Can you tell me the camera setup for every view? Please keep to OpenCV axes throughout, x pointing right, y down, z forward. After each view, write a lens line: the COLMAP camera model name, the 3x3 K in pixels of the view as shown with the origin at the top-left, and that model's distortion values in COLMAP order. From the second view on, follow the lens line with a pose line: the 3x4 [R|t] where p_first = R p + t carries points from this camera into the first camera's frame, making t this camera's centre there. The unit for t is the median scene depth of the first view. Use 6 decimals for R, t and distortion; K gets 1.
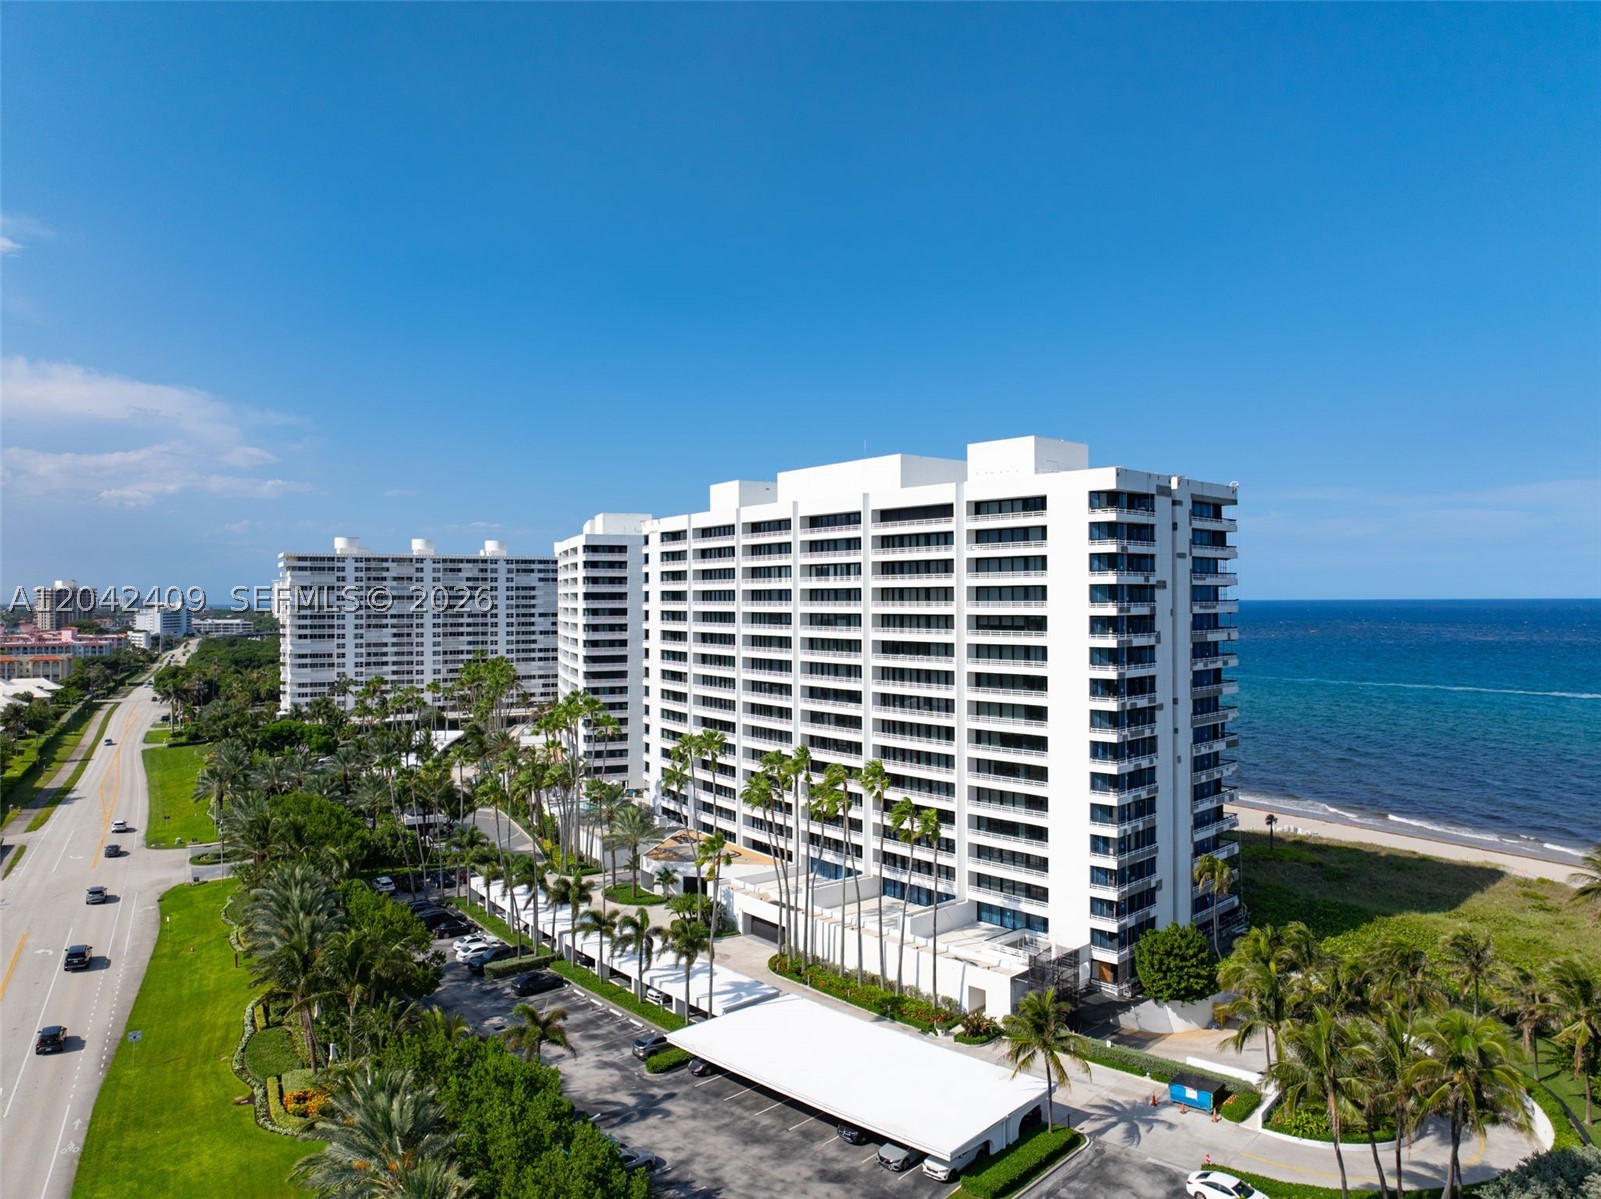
lens RADIAL K [[1118.9, 0, 804.5], [0, 1118.9, 594.8], [0, 0, 1]] dist [-0.031280, -0.014339]
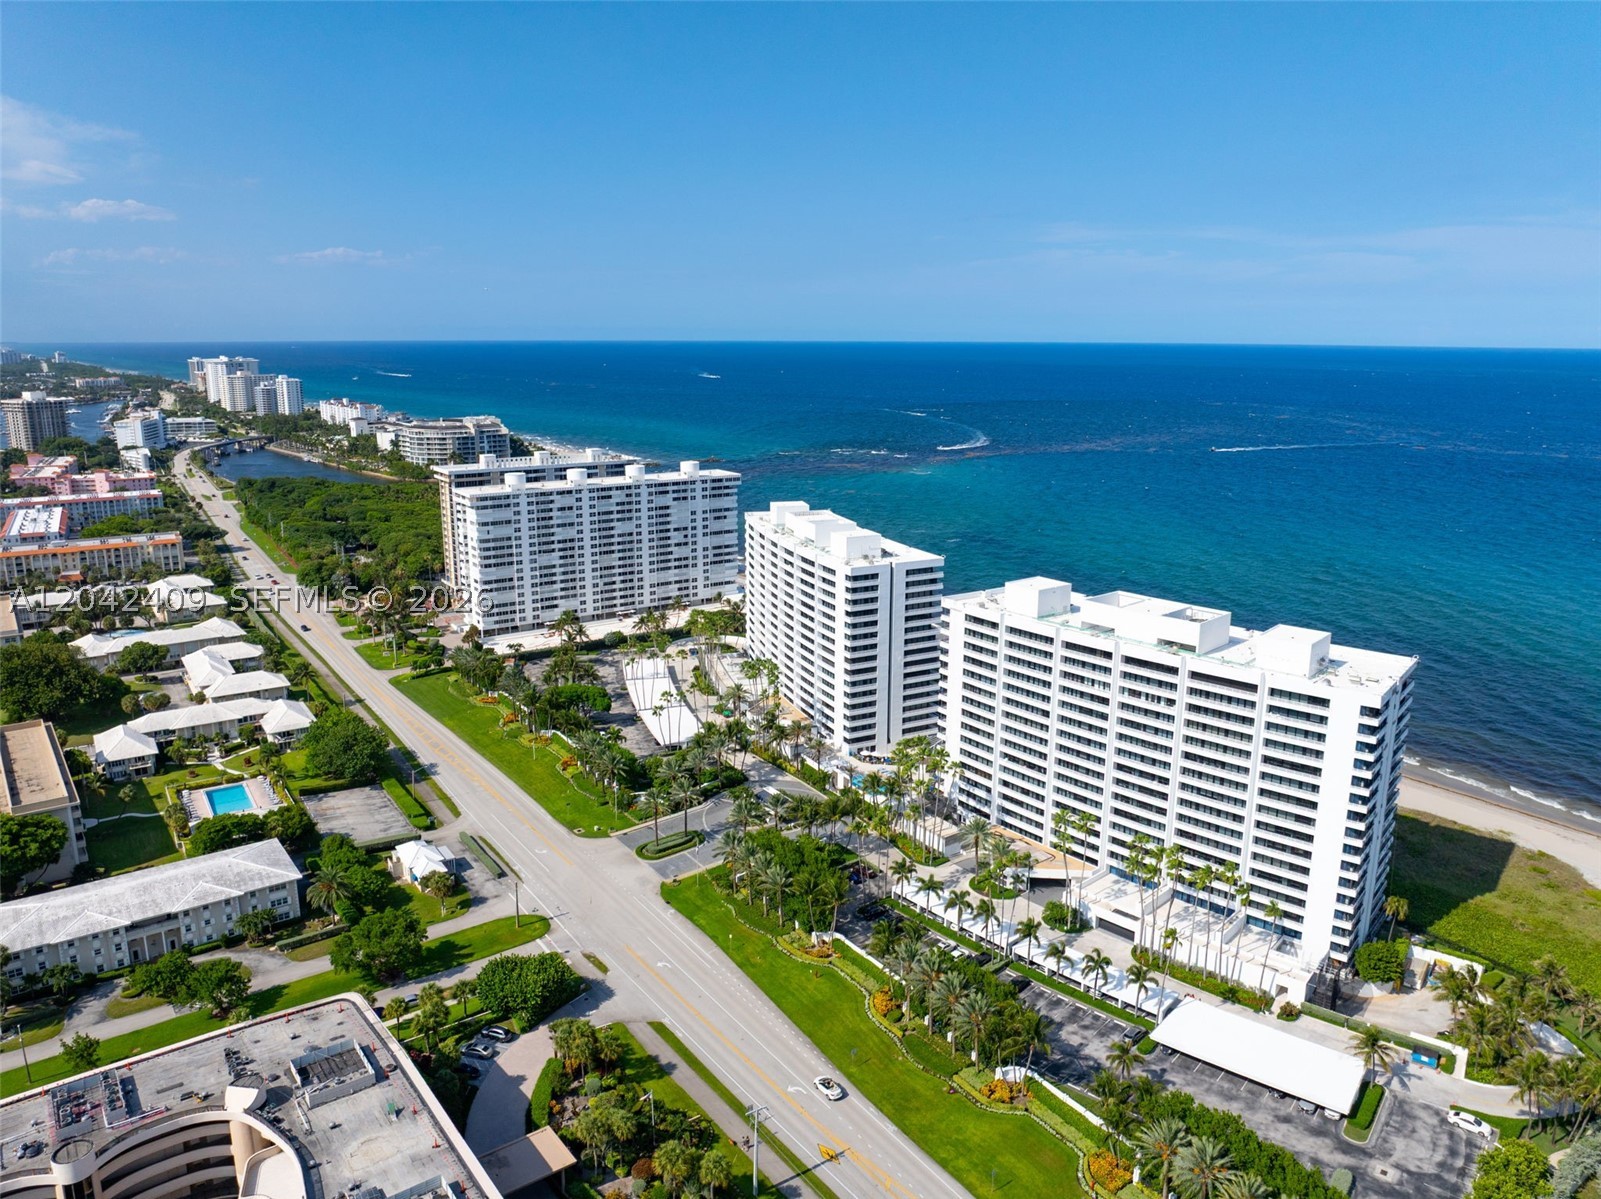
lens RADIAL K [[1099.3, 0, 805.8], [0, 1099.3, 631.6], [0, 0, 1]] dist [-0.053214, -0.003120]
pose [[0.995689, -0.016633, 0.091255, -0.604399], [-0.007827, 0.965217, 0.261333, -0.516509], [-0.092427, -0.260920, 0.960926, -0.367223]]
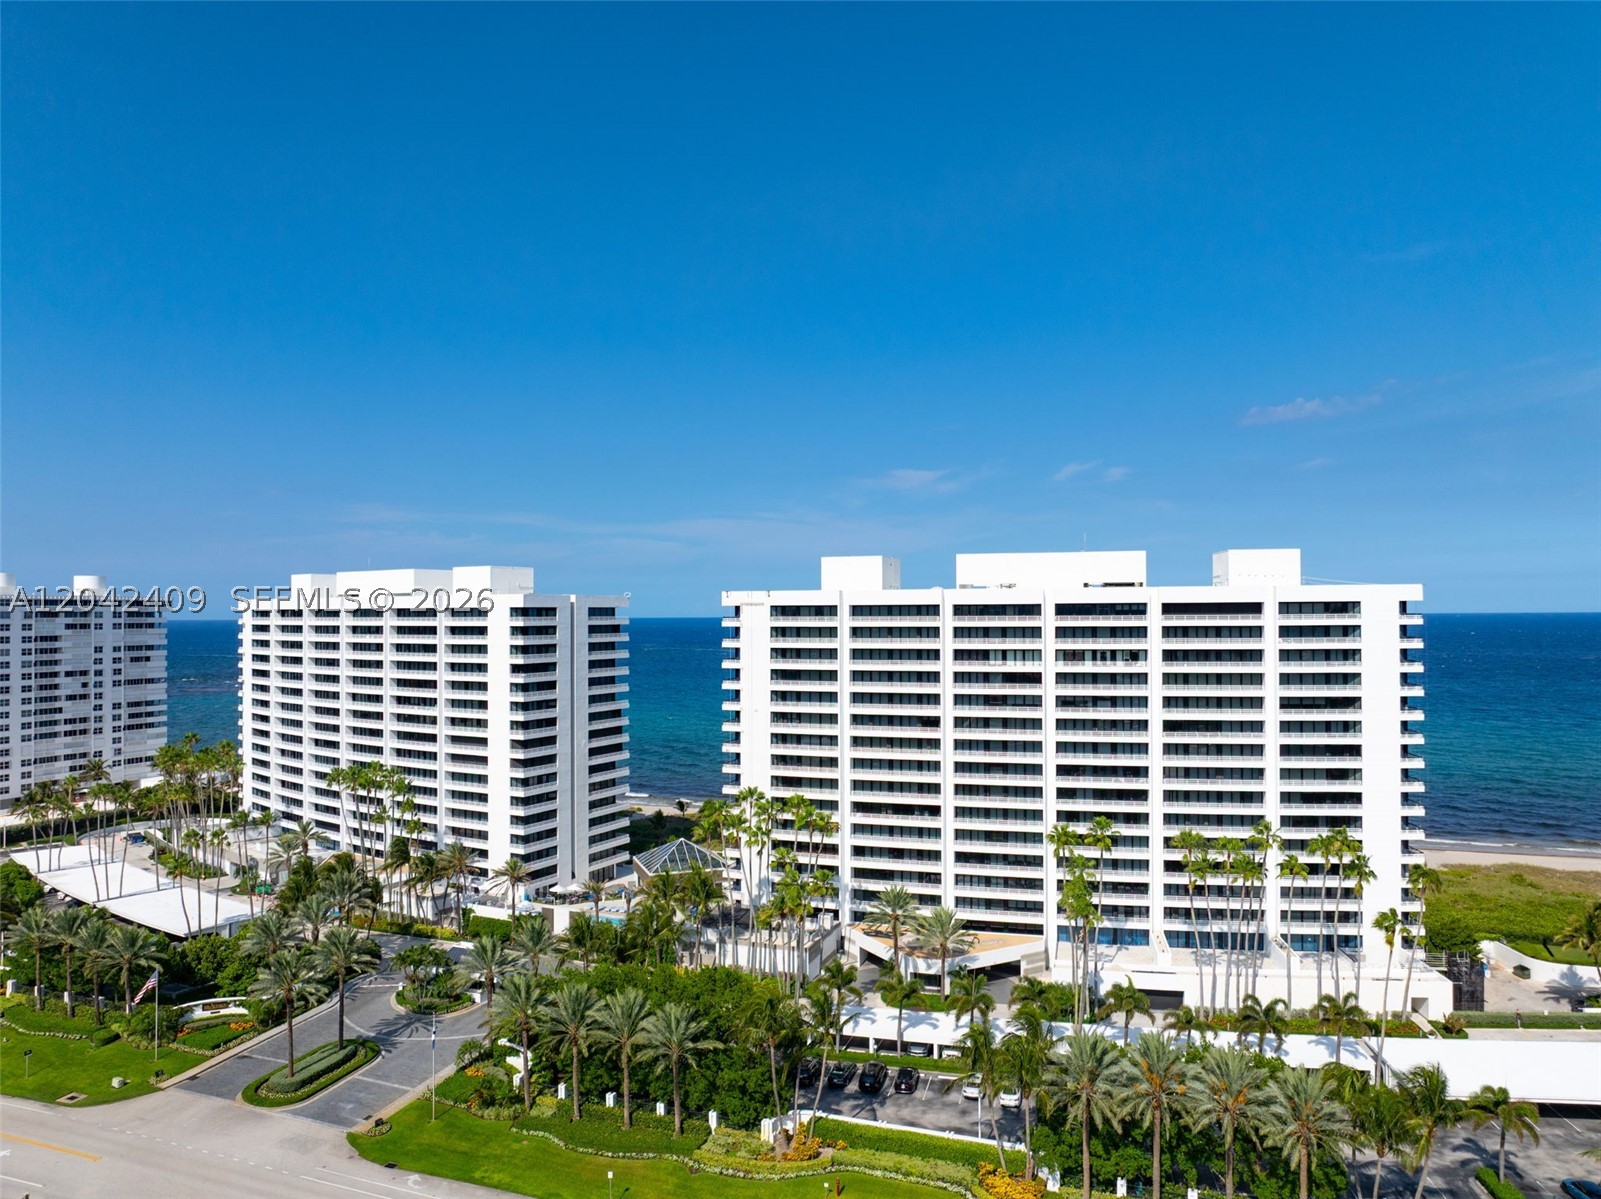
lens RADIAL K [[1120.9, 0, 807.9], [0, 1120.9, 597.6], [0, 0, 1]] dist [-0.035165, -0.002467]
pose [[0.774924, 0.007469, 0.632011, -0.927540], [0.000179, 0.999928, -0.012036, -0.068649], [-0.632055, 0.009440, 0.774866, 0.362541]]
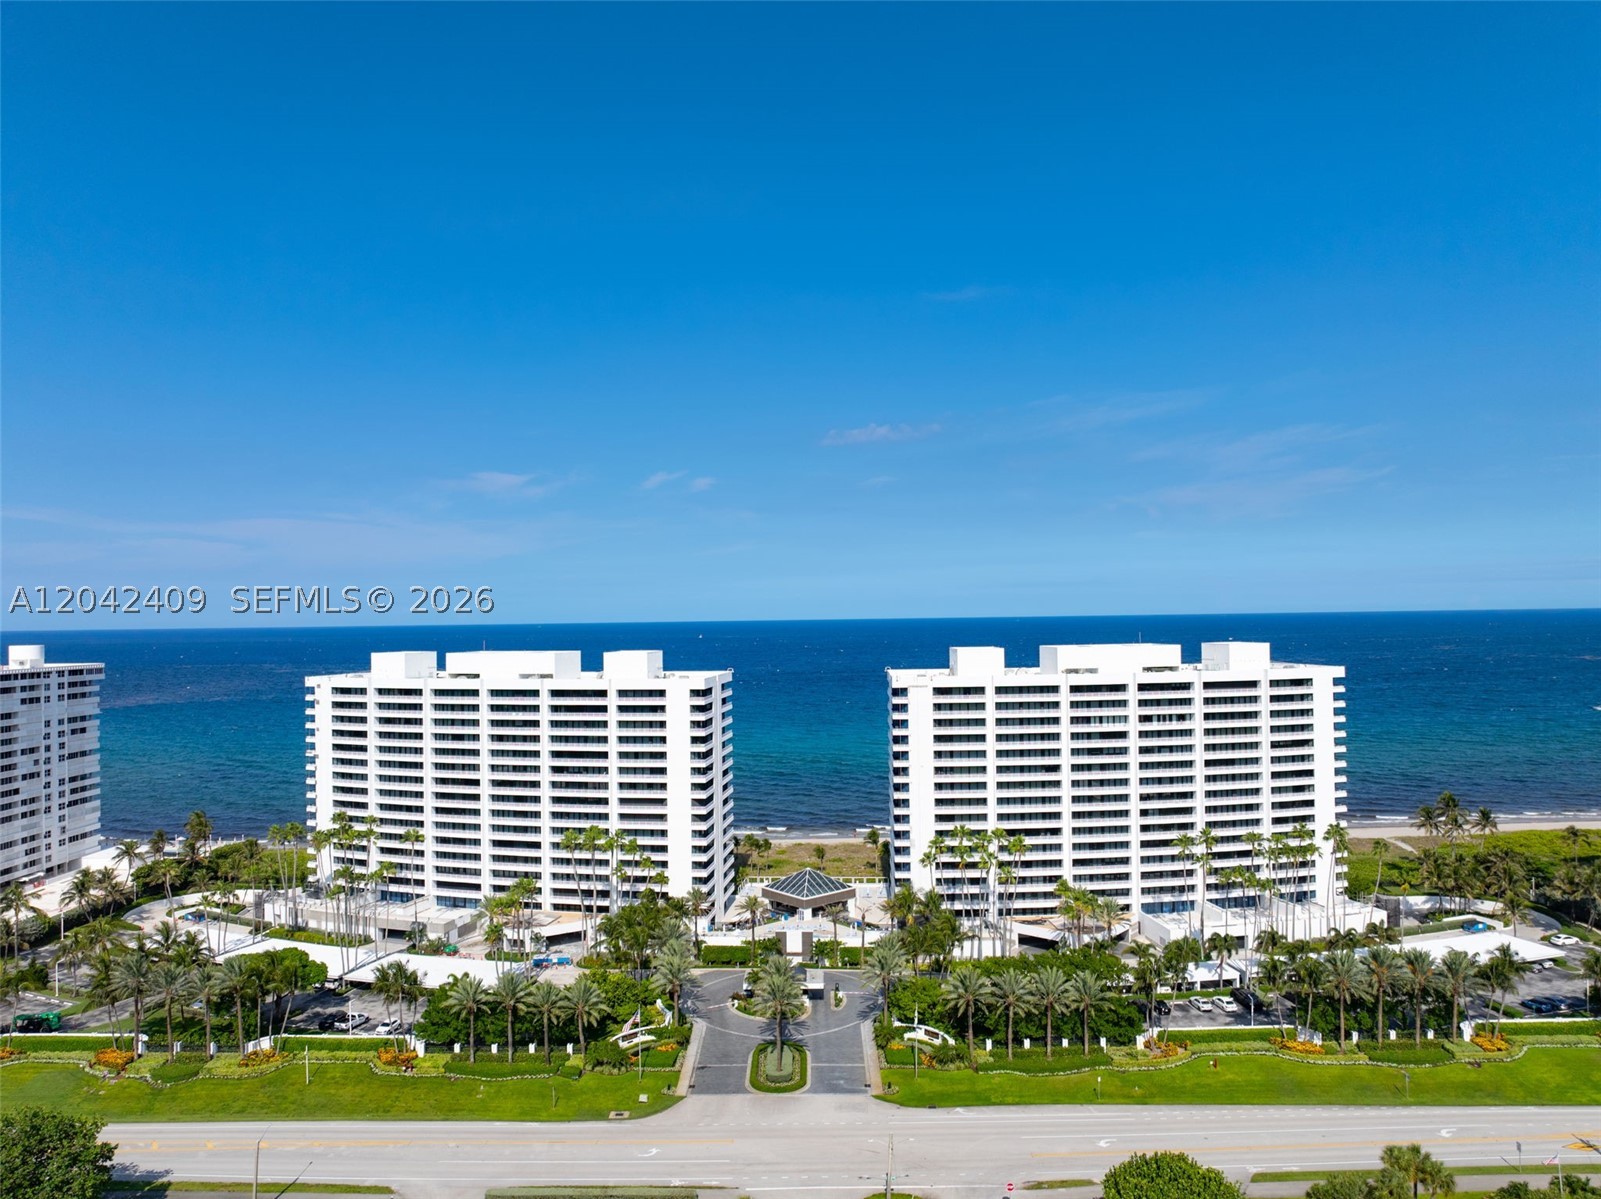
lens RADIAL K [[1118.9, 0, 804.5], [0, 1118.9, 594.8], [0, 0, 1]] dist [-0.031280, -0.014339]
pose [[0.502993, 0.013342, 0.864187, -1.703517], [0.009087, 0.999744, -0.020724, -0.179202], [-0.864243, 0.018277, 0.502743, 0.676101]]
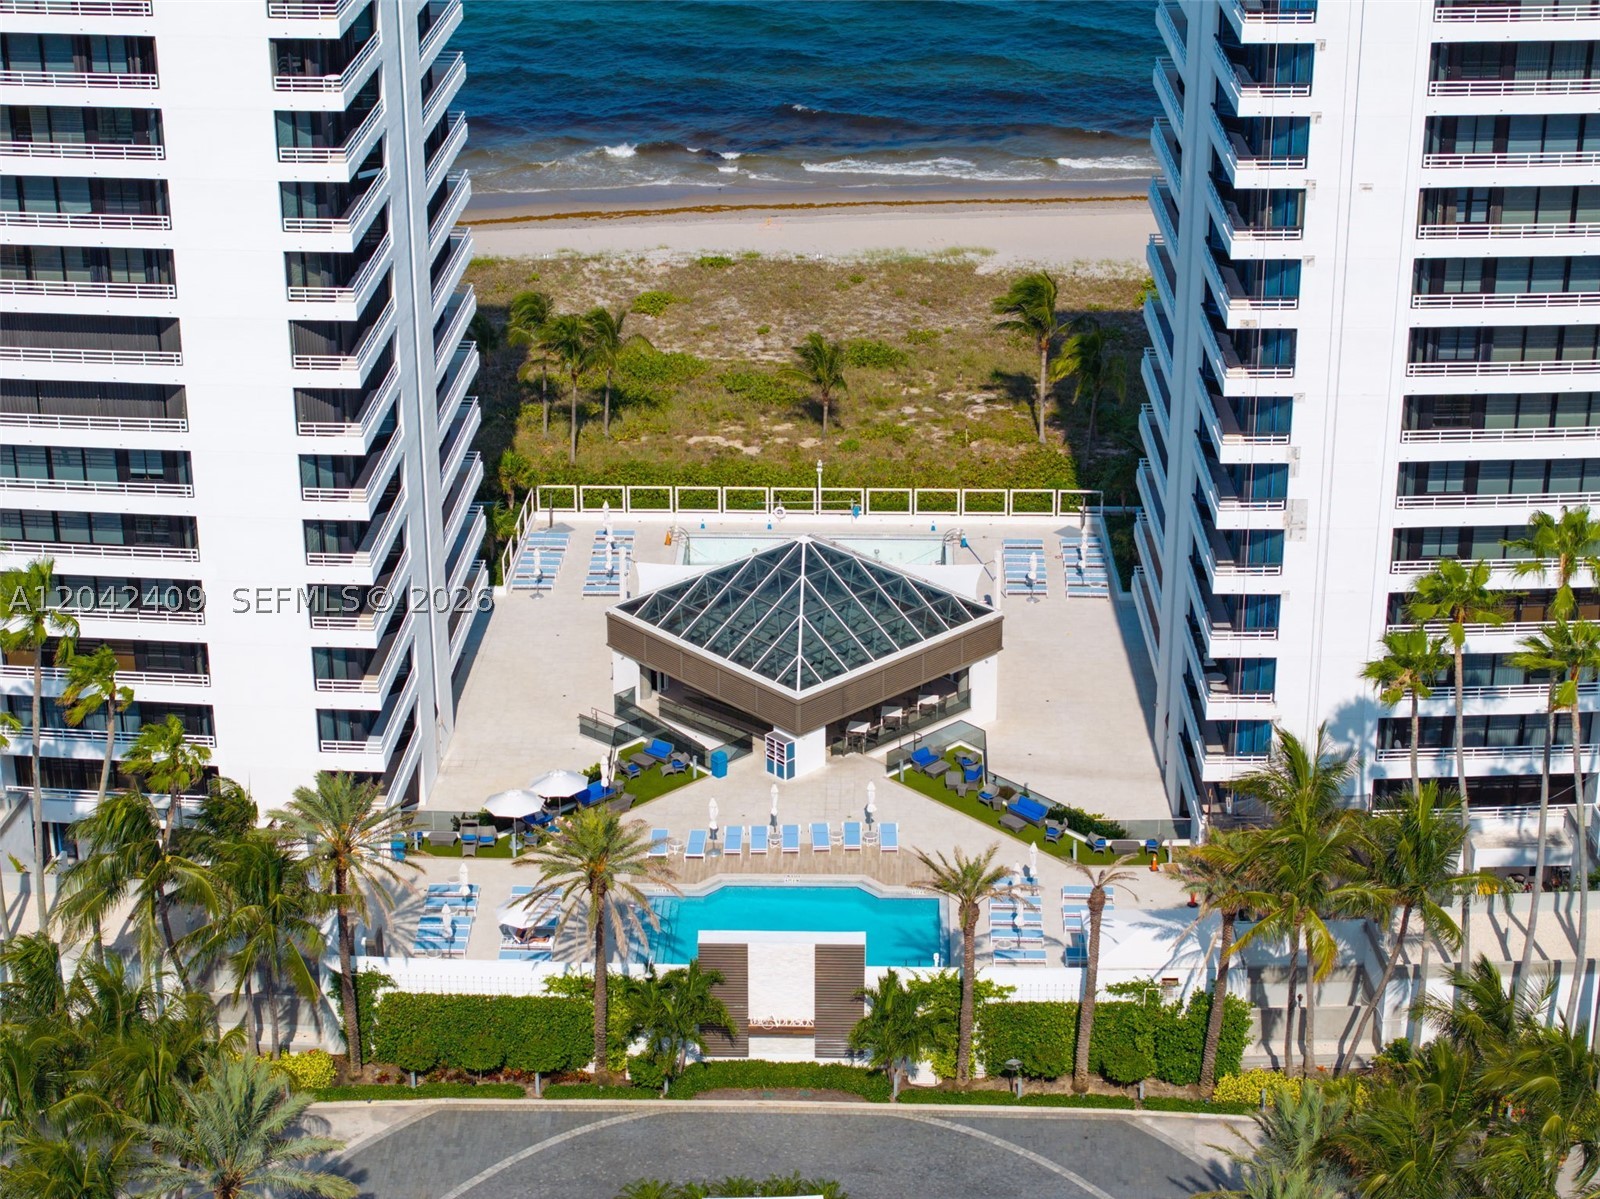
lens RADIAL K [[3192.5, 0, 800.0], [0, 3192.5, 599.5], [0, 0, 1]] dist [-0.125732, 0.527435]
pose [[0.455585, -0.358293, 0.814904, -1.134457], [-0.003051, 0.914791, 0.403917, -0.245919], [-0.890187, -0.186505, 0.415672, 1.078135]]
